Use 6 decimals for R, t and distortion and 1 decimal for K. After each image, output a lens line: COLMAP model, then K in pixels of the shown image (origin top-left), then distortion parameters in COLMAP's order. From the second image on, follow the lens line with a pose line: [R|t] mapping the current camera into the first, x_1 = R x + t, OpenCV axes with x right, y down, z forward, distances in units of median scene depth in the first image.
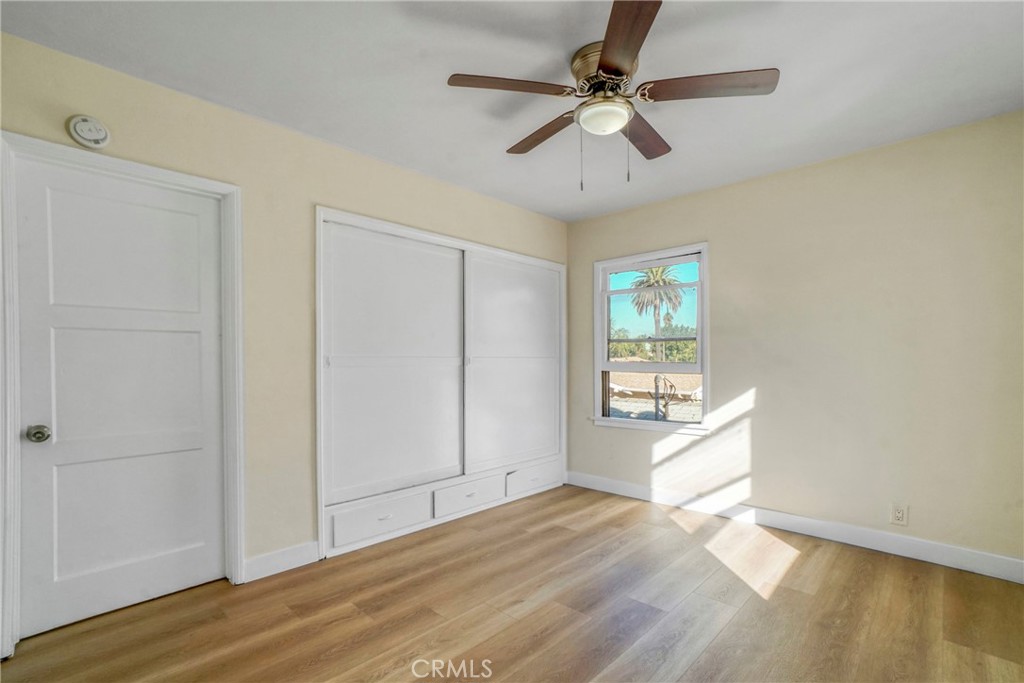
lens RADIAL K [[475.8, 0, 510.7], [0, 475.8, 363.4], [0, 0, 1]] dist [0.000010, 0.000165]
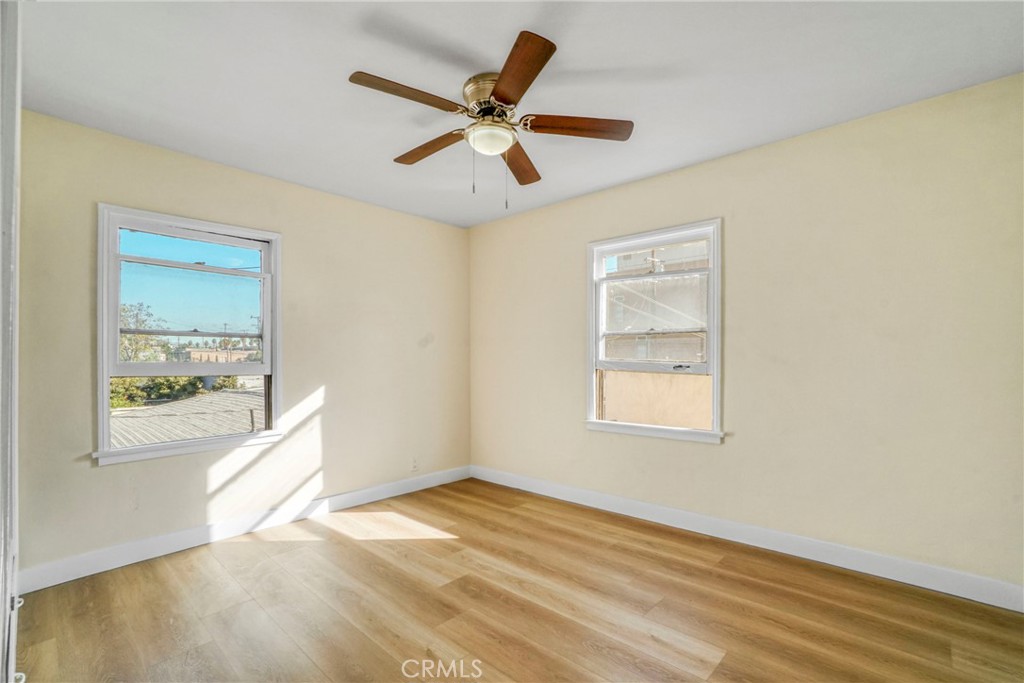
lens RADIAL K [[474.1, 0, 512.7], [0, 474.1, 356.9], [0, 0, 1]] dist [0.000441, 0.000318]
pose [[-0.011295, 0.006103, 0.999918, -0.549233], [0.010393, 0.999928, -0.005985, -0.002191], [-0.999882, 0.010324, -0.011358, 0.585863]]
